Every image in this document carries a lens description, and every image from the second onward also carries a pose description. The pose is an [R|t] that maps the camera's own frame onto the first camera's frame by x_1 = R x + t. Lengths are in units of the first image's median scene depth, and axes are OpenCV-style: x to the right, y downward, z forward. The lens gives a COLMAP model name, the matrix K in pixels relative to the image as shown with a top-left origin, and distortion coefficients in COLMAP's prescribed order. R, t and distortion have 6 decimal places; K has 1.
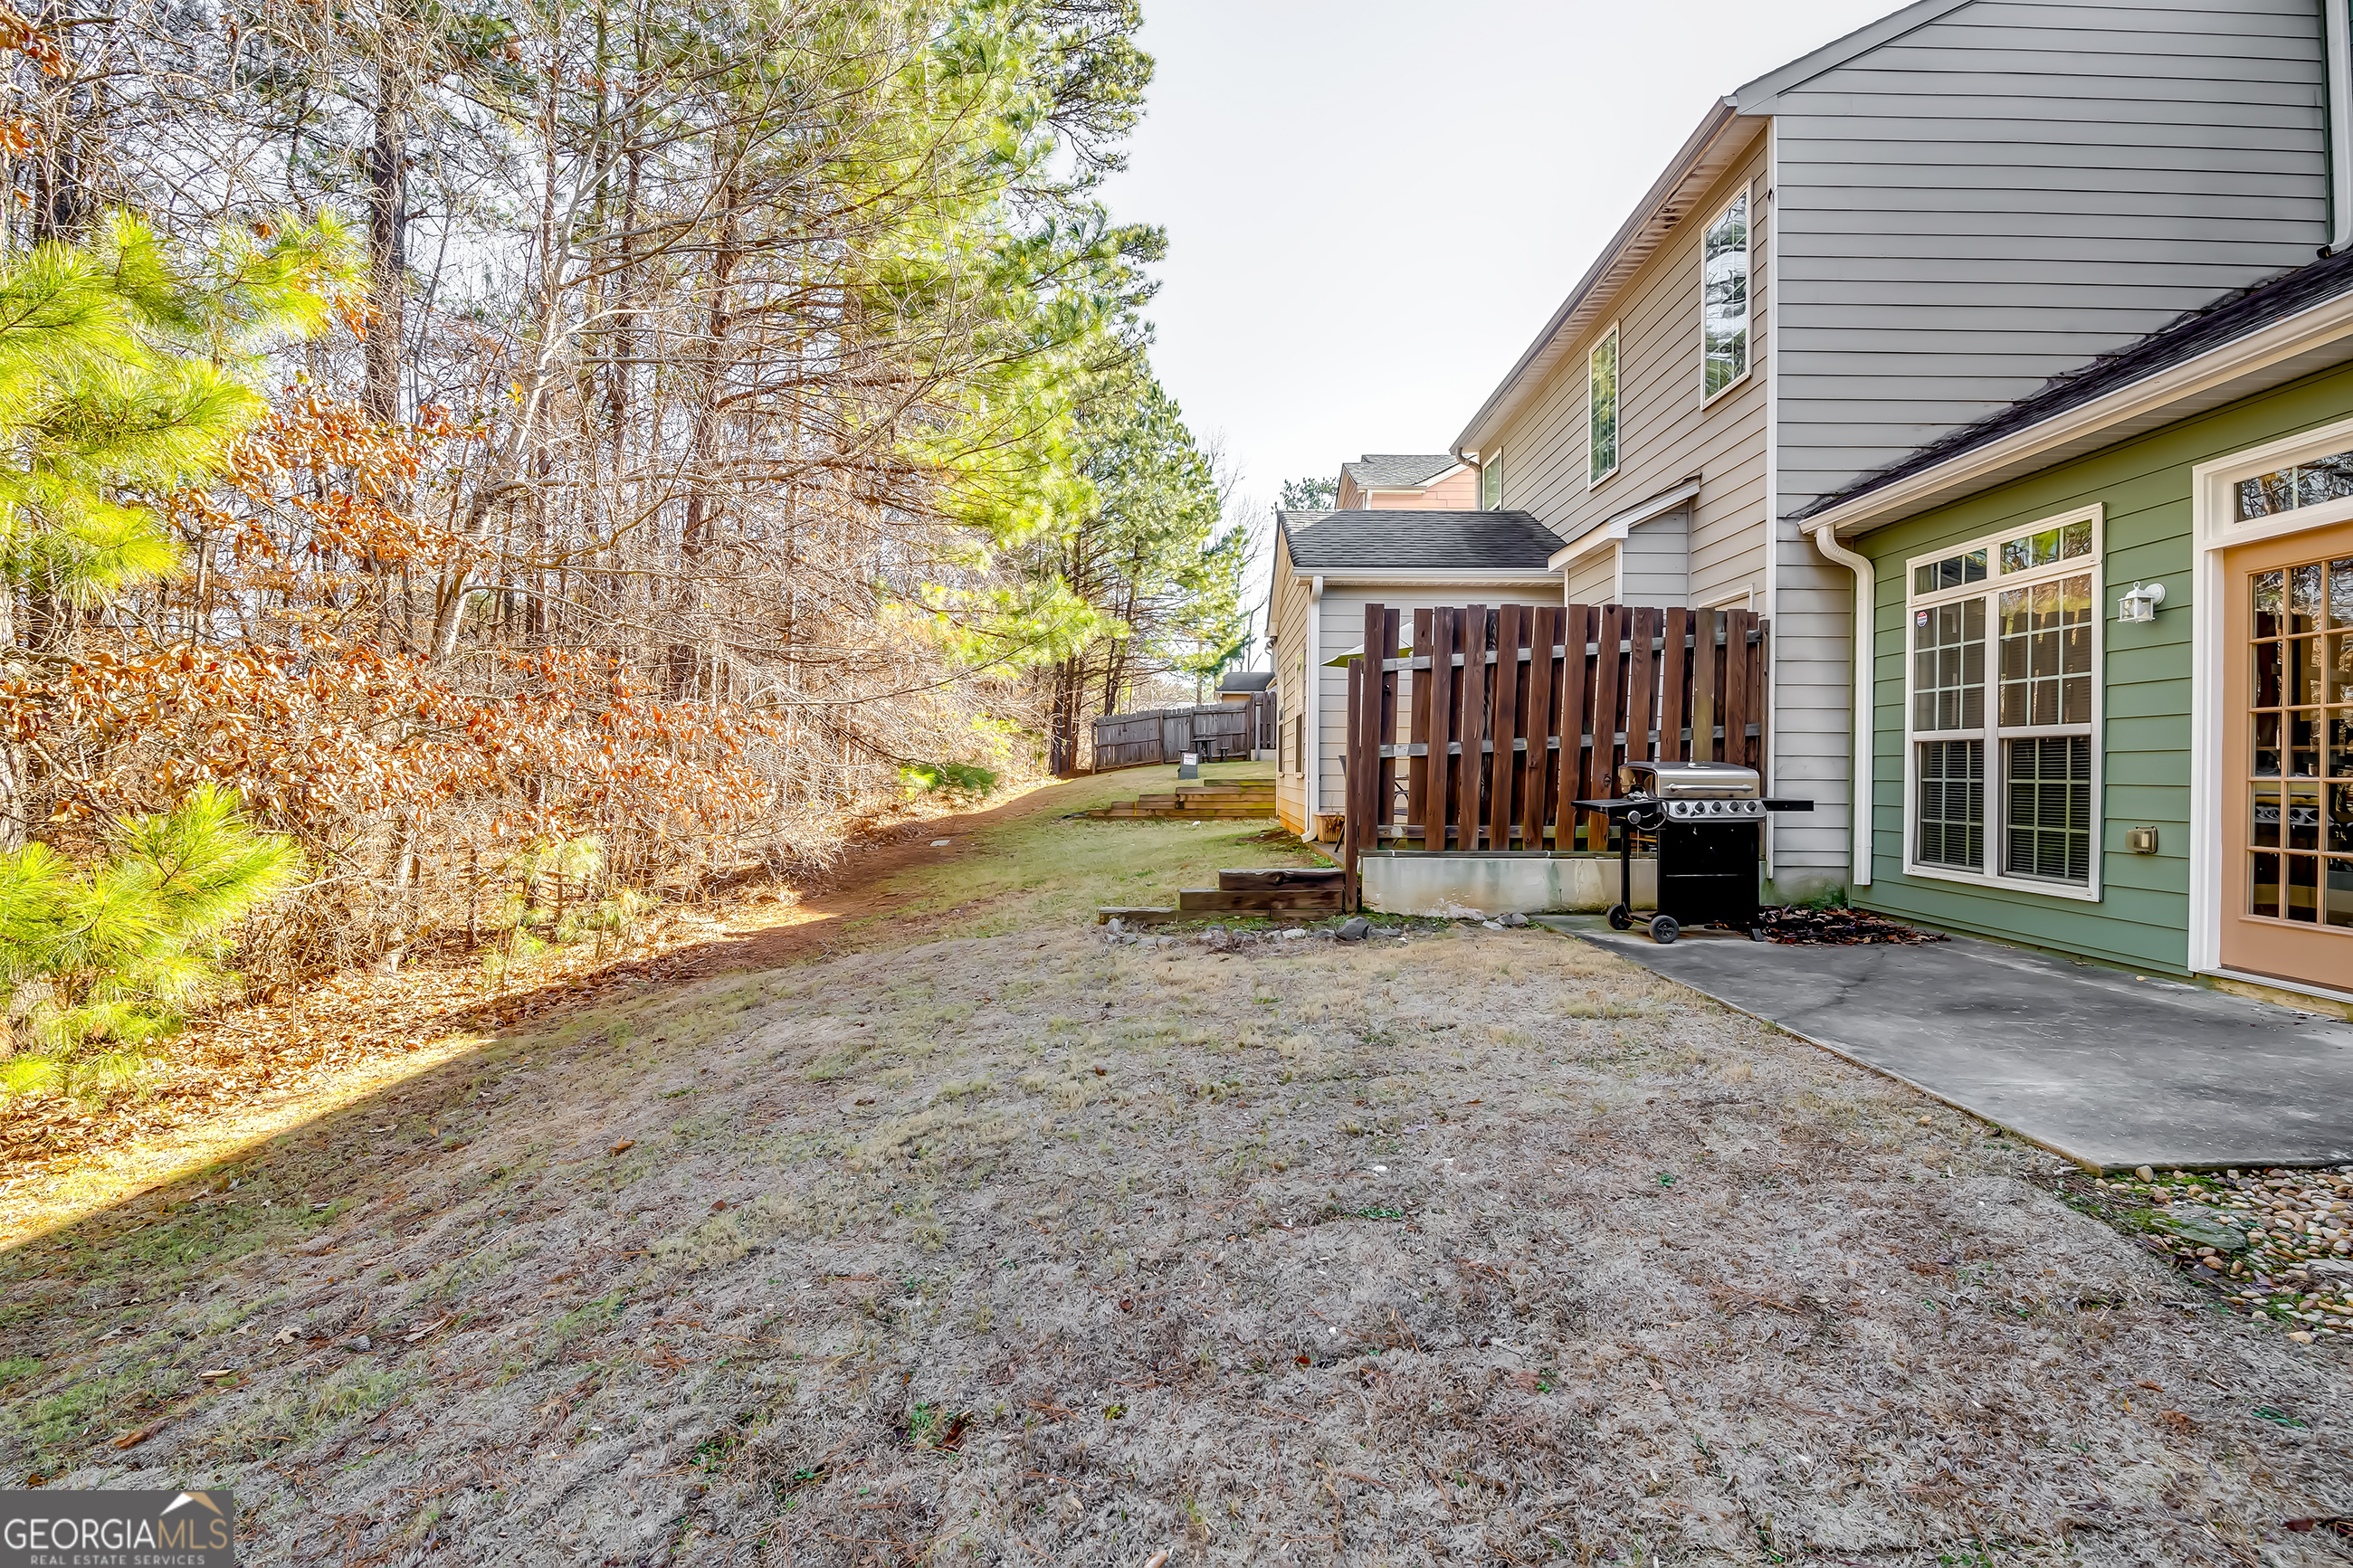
lens RADIAL K [[1024.2, 0, 1185.5], [0, 1024.2, 776.0], [0, 0, 1]] dist [-0.000358, -0.000357]
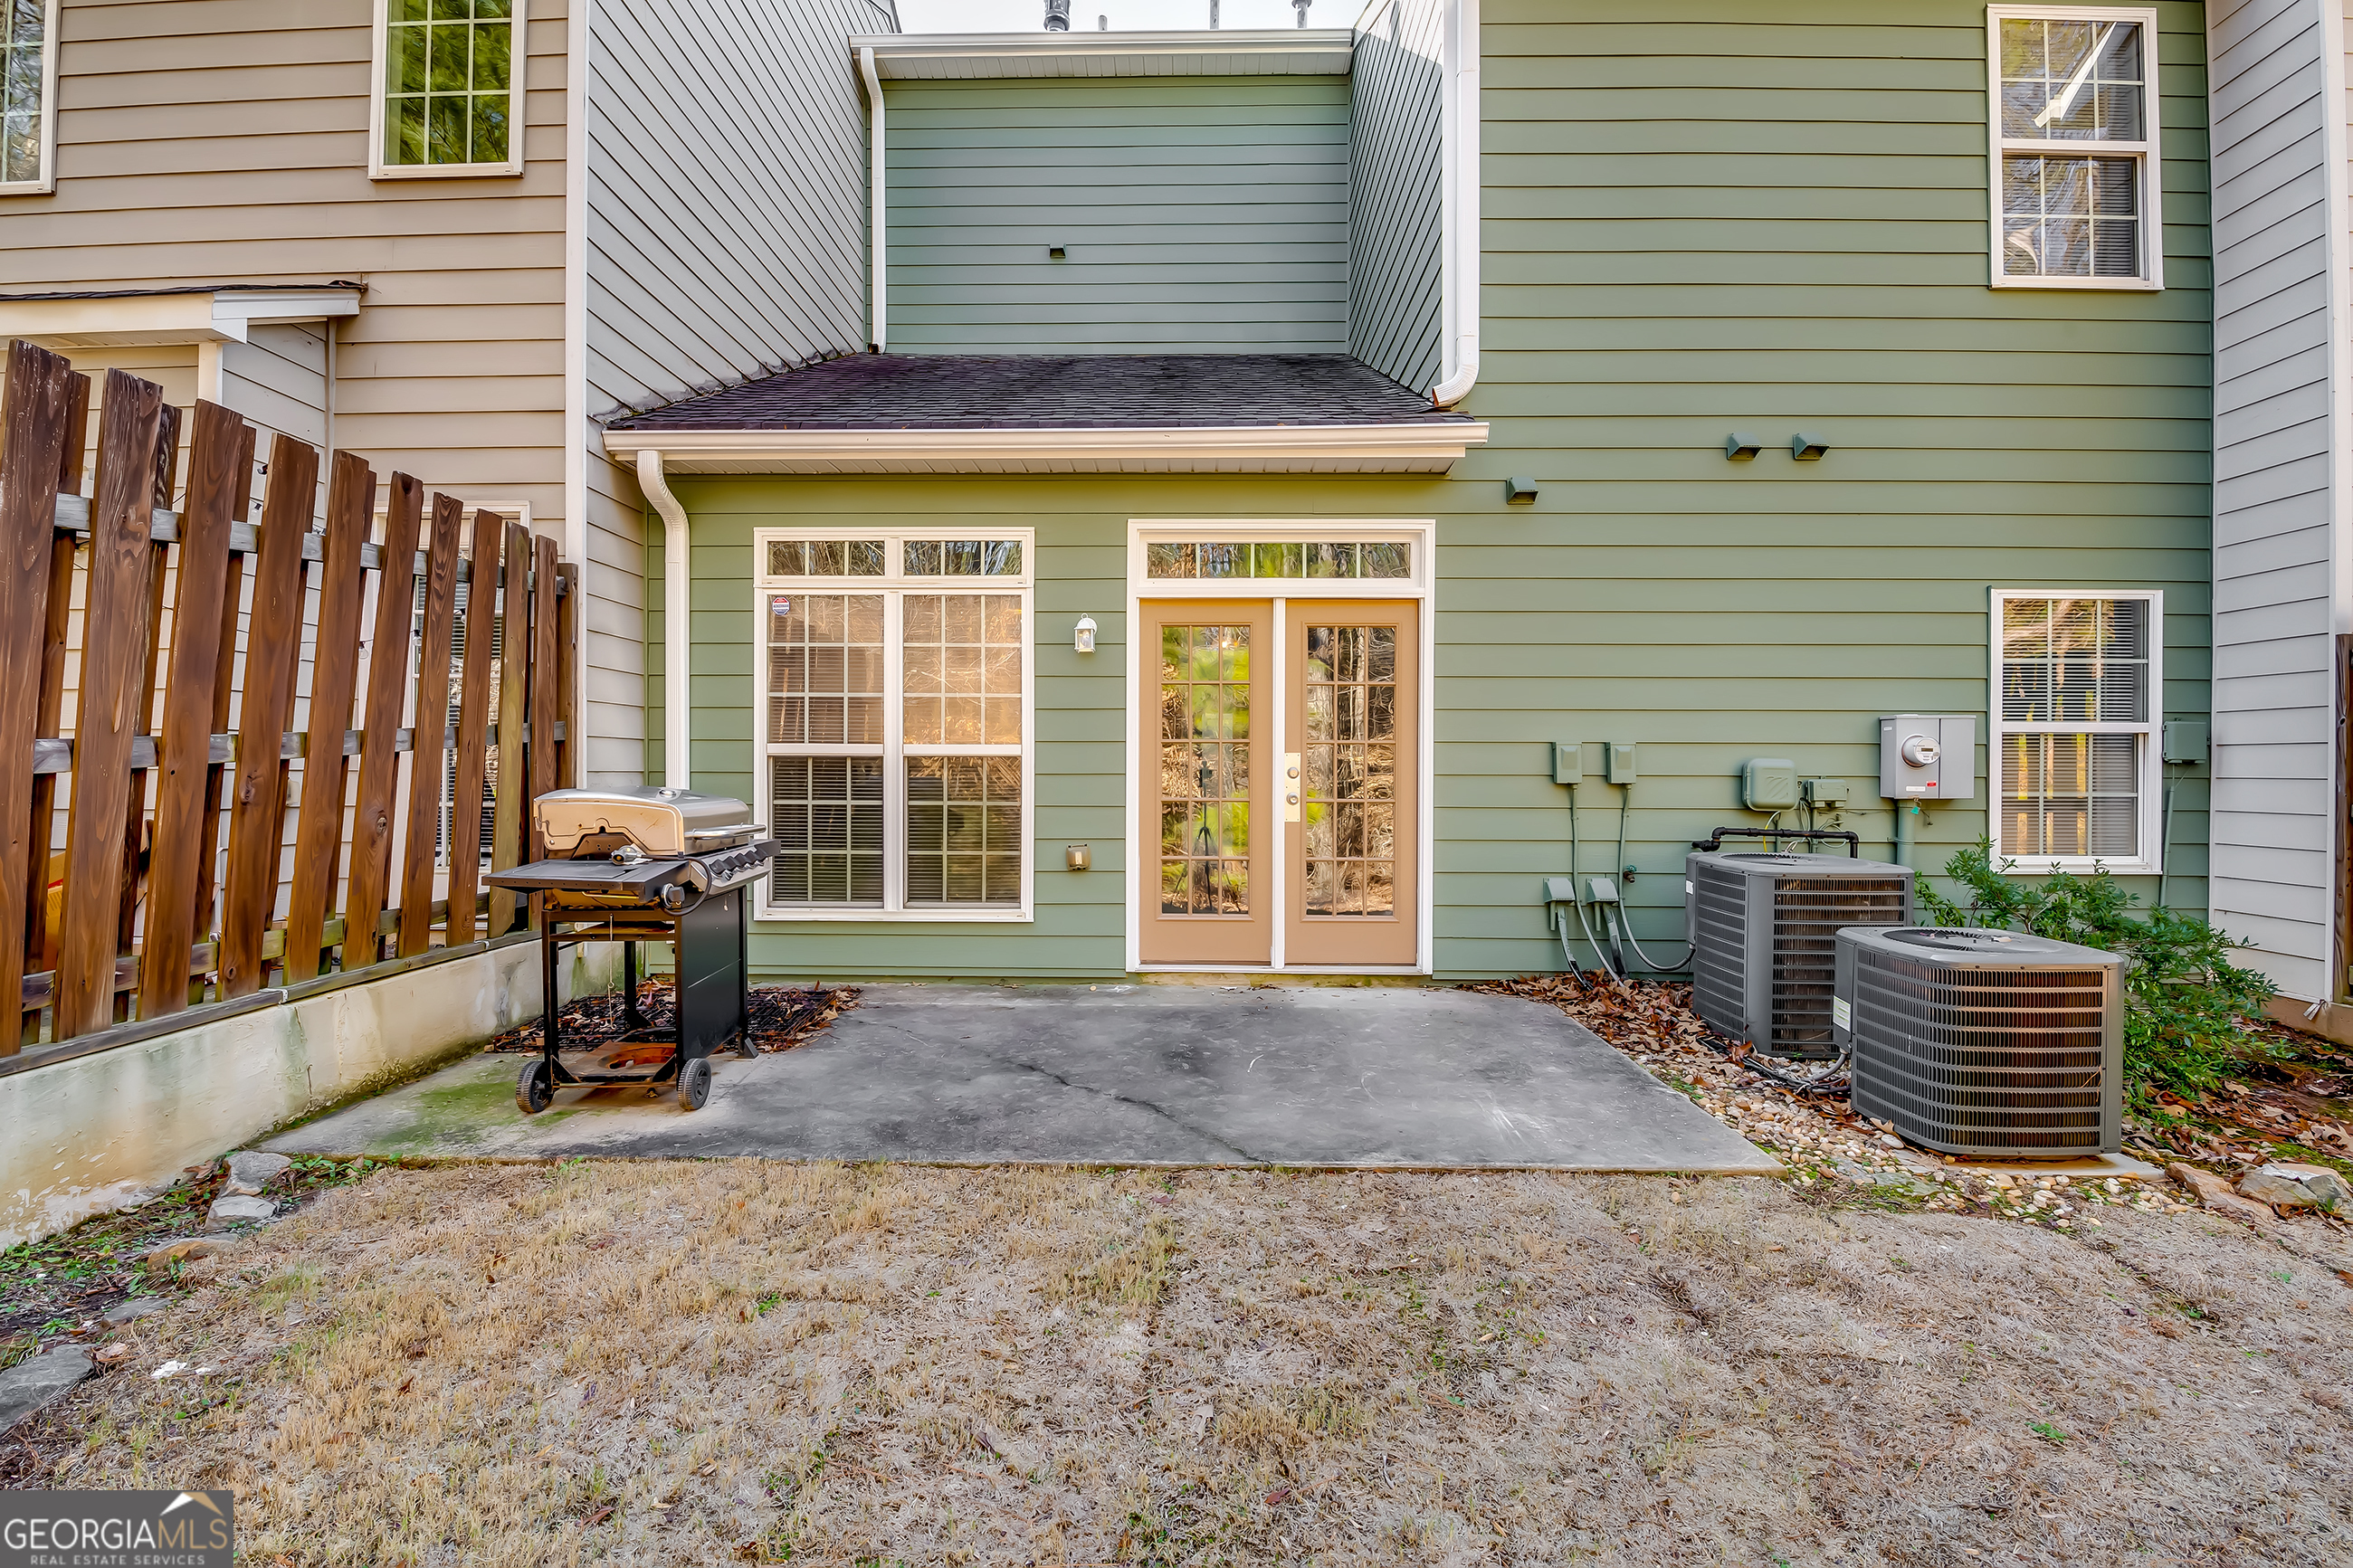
lens RADIAL K [[1024.2, 0, 1177.8], [0, 1024.2, 773.3], [0, 0, 1]] dist [-0.000358, -0.000357]
pose [[0.019891, -0.006470, 0.999781, -0.103081], [0.003492, 0.999973, 0.006402, -0.026209], [-0.999796, 0.003364, 0.019913, 0.736989]]
